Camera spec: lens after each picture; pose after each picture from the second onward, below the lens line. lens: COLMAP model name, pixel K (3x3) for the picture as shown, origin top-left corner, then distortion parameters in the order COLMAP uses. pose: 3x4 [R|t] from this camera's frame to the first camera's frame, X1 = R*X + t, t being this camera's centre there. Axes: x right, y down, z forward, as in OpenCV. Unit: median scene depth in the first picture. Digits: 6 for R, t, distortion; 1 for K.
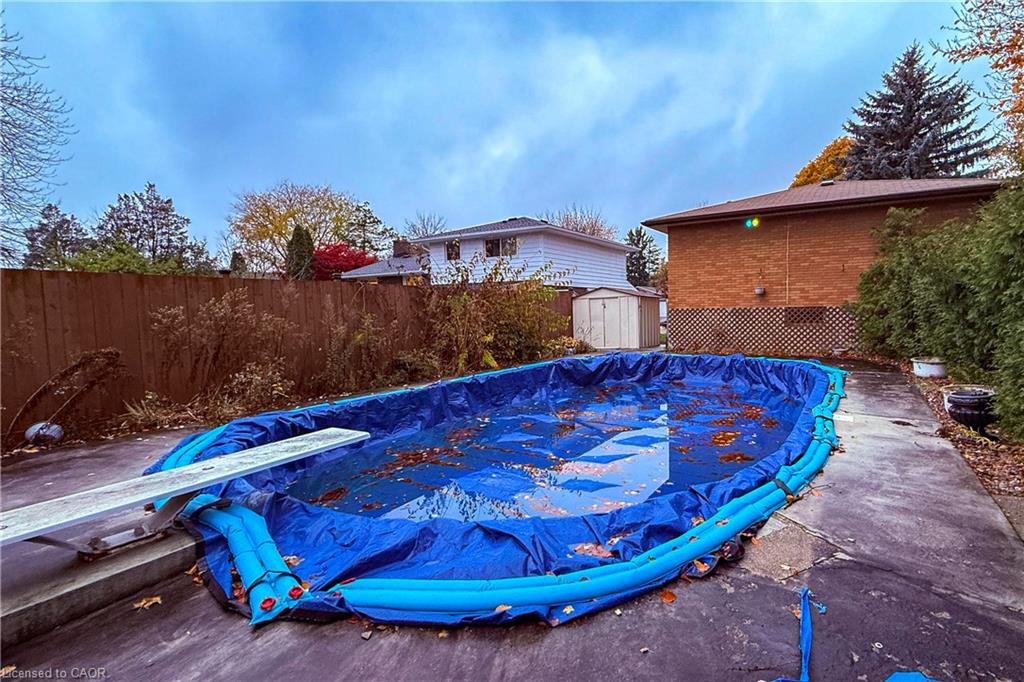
lens RADIAL K [[481.3, 0, 593.2], [0, 481.3, 342.3], [0, 0, 1]] dist [0.001900, -0.000425]
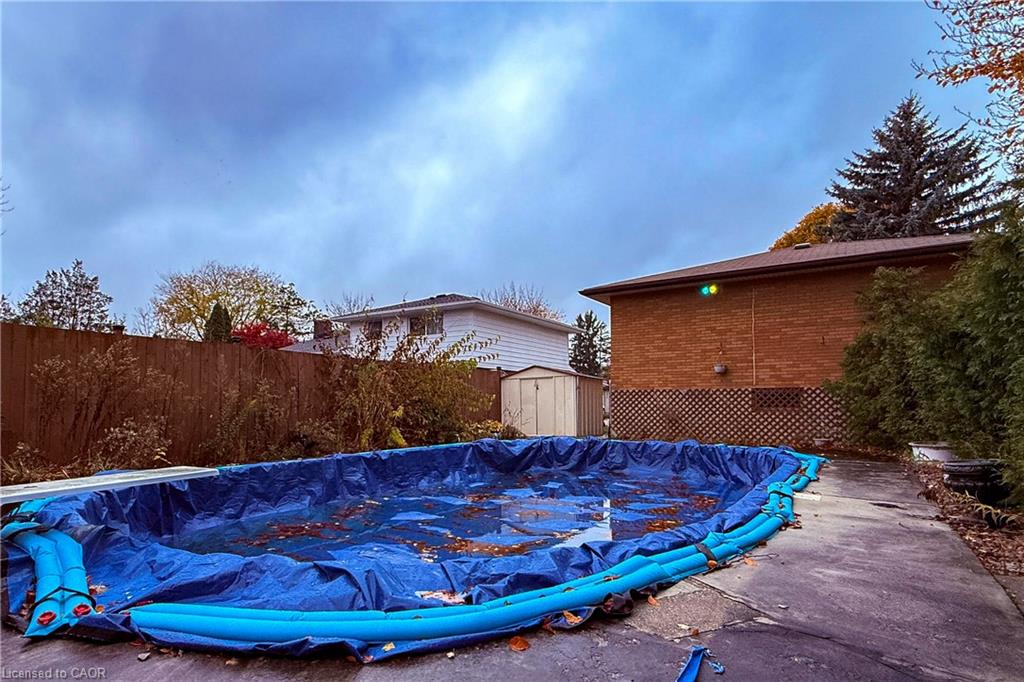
lens RADIAL K [[548.5, 0, 480.2], [0, 548.5, 389.6], [0, 0, 1]] dist [0.000613, 0.000582]
pose [[0.994439, 0.015073, -0.104226, 0.034082], [-0.025251, 0.994961, -0.097034, 0.038761], [0.102238, 0.099127, 0.989809, 0.012965]]
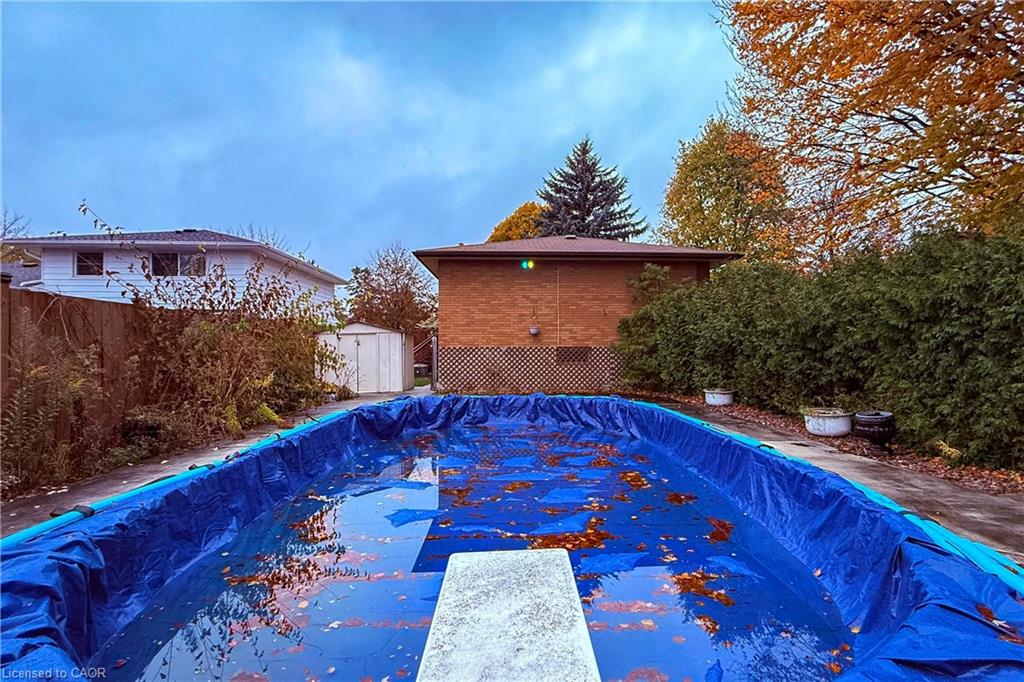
lens RADIAL K [[482.3, 0, 530.3], [0, 482.3, 342.8], [0, 0, 1]] dist [-0.006658, 0.002179]
pose [[0.849268, 0.018578, 0.527635, -0.237378], [0.027143, 0.996523, -0.078777, -0.000454], [-0.527264, 0.081225, 0.845810, 0.162852]]
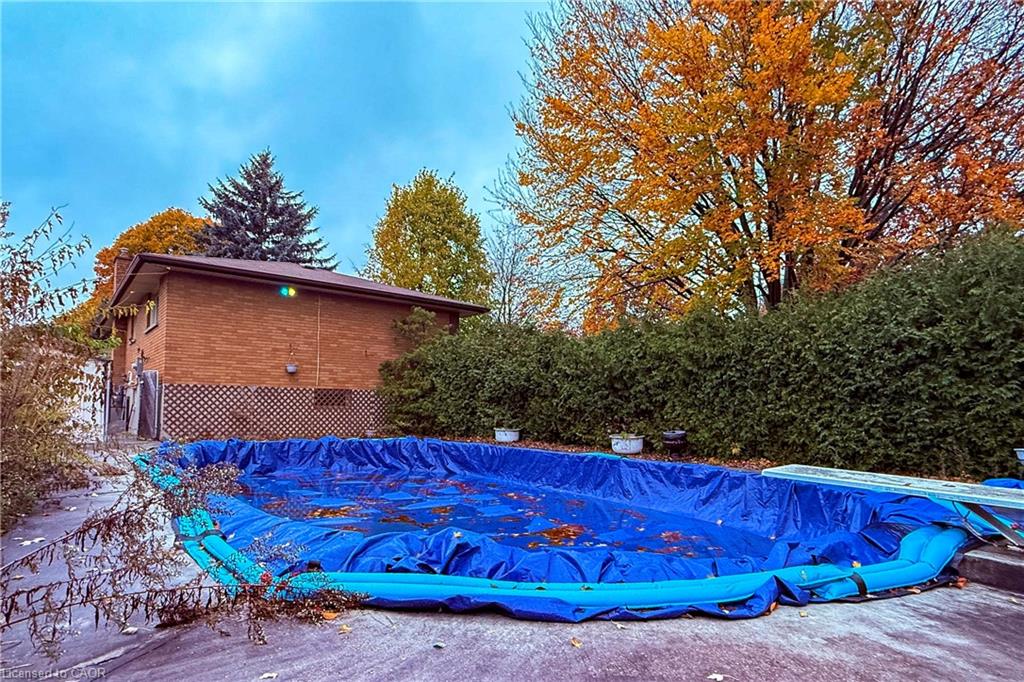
lens RADIAL K [[548.5, 0, 481.0], [0, 548.5, 389.9], [0, 0, 1]] dist [0.000613, 0.000582]
pose [[0.391473, 0.050571, 0.918799, -0.521193], [0.046145, 0.996154, -0.074490, 0.027432], [-0.919032, 0.071559, 0.387633, 0.341394]]
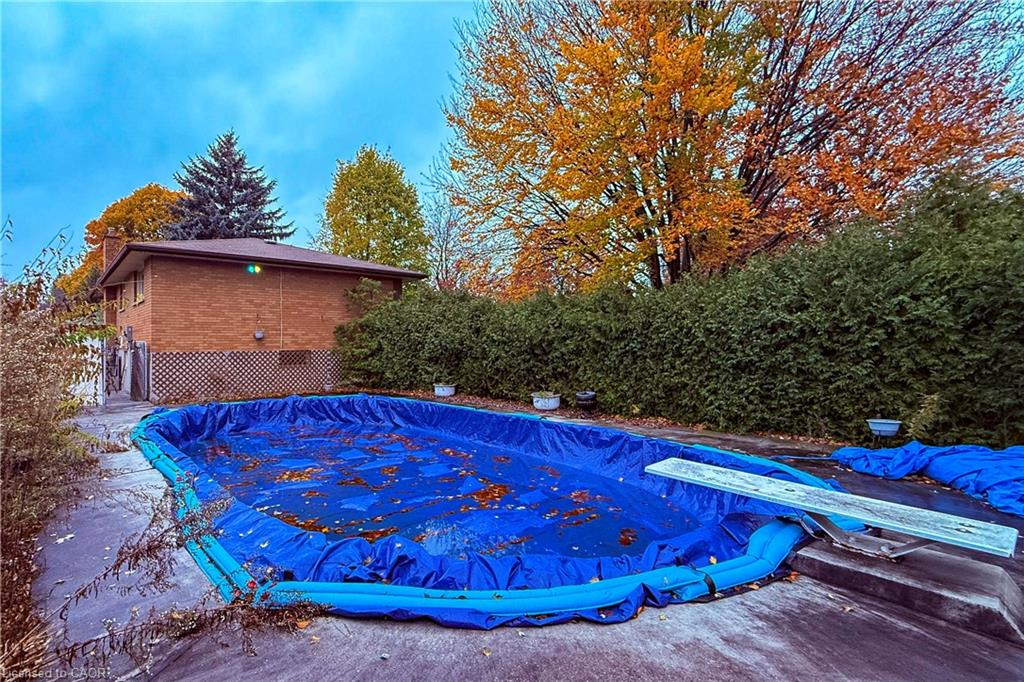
lens RADIAL K [[481.3, 0, 418.7], [0, 481.3, 342.8], [0, 0, 1]] dist [0.001900, -0.000425]
pose [[0.401406, 0.014665, 0.915783, -0.545196], [0.065258, 0.996873, -0.044567, -0.025113], [-0.913573, 0.077652, 0.399193, 0.322352]]
